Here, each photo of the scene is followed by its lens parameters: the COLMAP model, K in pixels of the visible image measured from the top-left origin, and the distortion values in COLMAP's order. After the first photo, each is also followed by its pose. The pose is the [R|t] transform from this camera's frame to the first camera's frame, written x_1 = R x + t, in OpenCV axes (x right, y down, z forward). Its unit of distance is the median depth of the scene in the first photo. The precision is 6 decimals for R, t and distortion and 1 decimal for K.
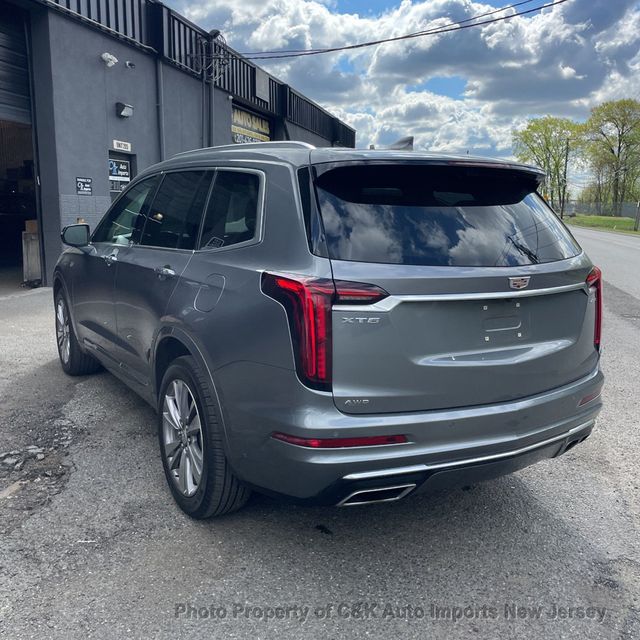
lens RADIAL K [[654.3, 0, 324.1], [0, 654.3, 288.5], [0, 0, 1]] dist [0.096641, -0.115937]
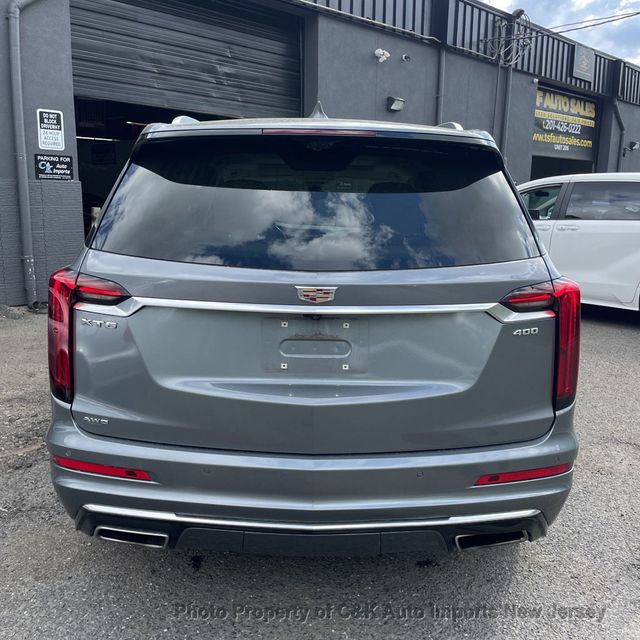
lens RADIAL K [[654.3, 0, 324.1], [0, 654.3, 288.5], [0, 0, 1]] dist [0.096641, -0.115937]
pose [[0.857319, 0.070629, -0.509918, 0.125194], [-0.066430, 0.997440, 0.026469, -0.006474], [0.510482, 0.011182, 0.859816, 0.073024]]
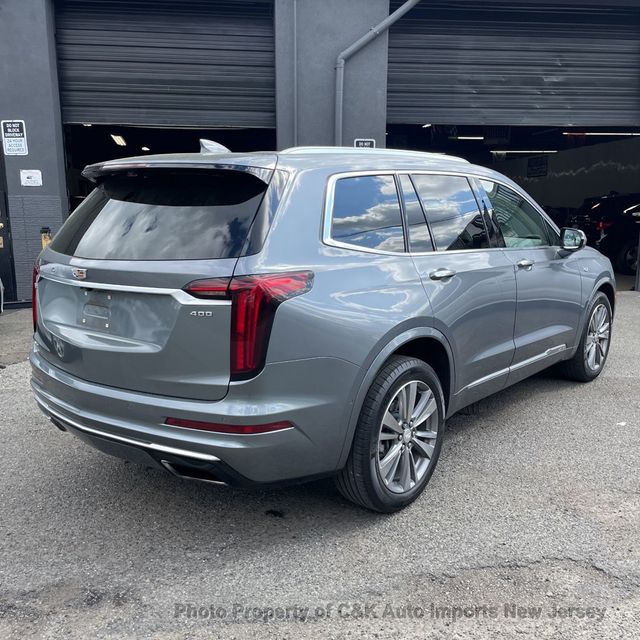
lens RADIAL K [[654.3, 0, 324.1], [0, 654.3, 288.5], [0, 0, 1]] dist [0.096641, -0.115937]
pose [[0.337519, 0.108921, -0.934996, 0.275689], [-0.114541, 0.990654, 0.074057, -0.021061], [0.934324, 0.082100, 0.346840, 0.187698]]
